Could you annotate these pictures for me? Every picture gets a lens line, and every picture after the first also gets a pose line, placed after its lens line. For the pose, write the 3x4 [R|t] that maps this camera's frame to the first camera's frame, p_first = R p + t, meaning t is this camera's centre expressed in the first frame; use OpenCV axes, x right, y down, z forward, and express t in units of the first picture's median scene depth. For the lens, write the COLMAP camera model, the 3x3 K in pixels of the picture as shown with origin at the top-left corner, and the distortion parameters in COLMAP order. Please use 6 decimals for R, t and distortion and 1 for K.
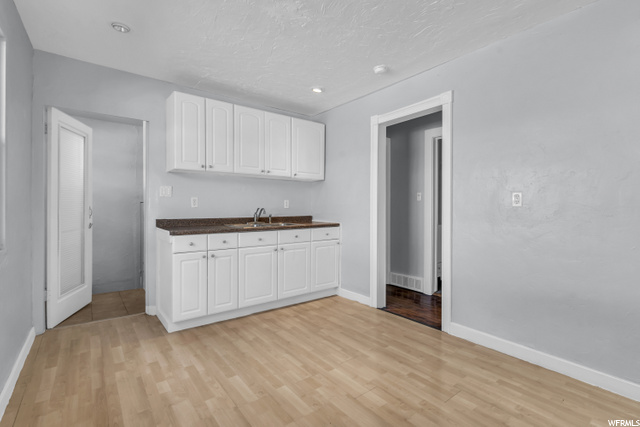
lens RADIAL K [[301.8, 0, 319.9], [0, 301.8, 204.8], [0, 0, 1]] dist [0.000467, -0.000389]
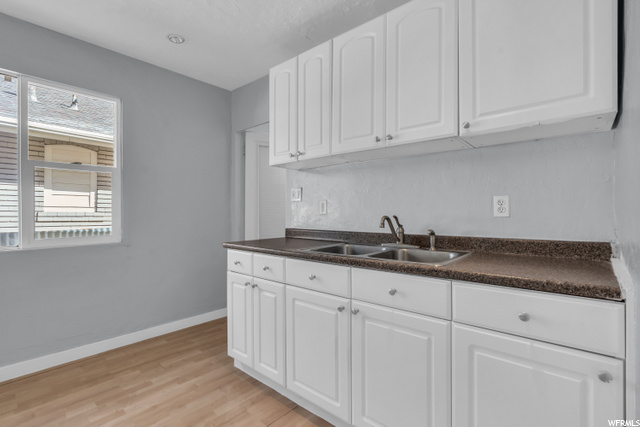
lens RADIAL K [[298.7, 0, 303.5], [0, 298.7, 213.1], [0, 0, 1]] dist [0.020282, -0.000135]
pose [[0.161037, -0.004610, -0.986938, 0.298882], [0.005569, 0.999977, -0.003762, 0.008350], [0.986933, -0.004890, 0.161059, 0.907924]]
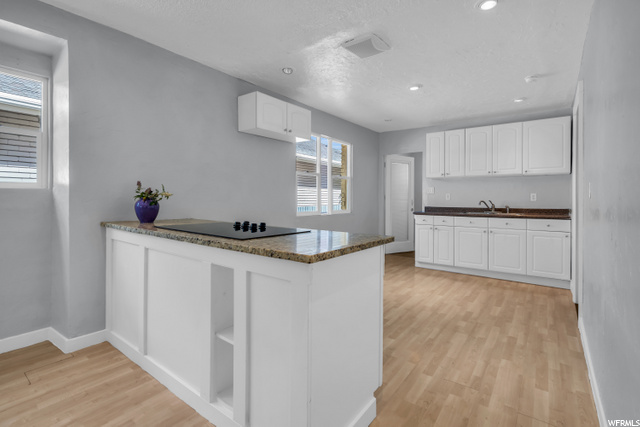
lens RADIAL K [[297.9, 0, 310.9], [0, 297.9, 188.5], [0, 0, 1]] dist [-0.018336, -0.000290]
pose [[0.252693, -0.032406, -0.967004, 0.959882], [0.002012, 0.999454, -0.032967, -0.000431], [0.967544, 0.006385, 0.252620, -0.082830]]
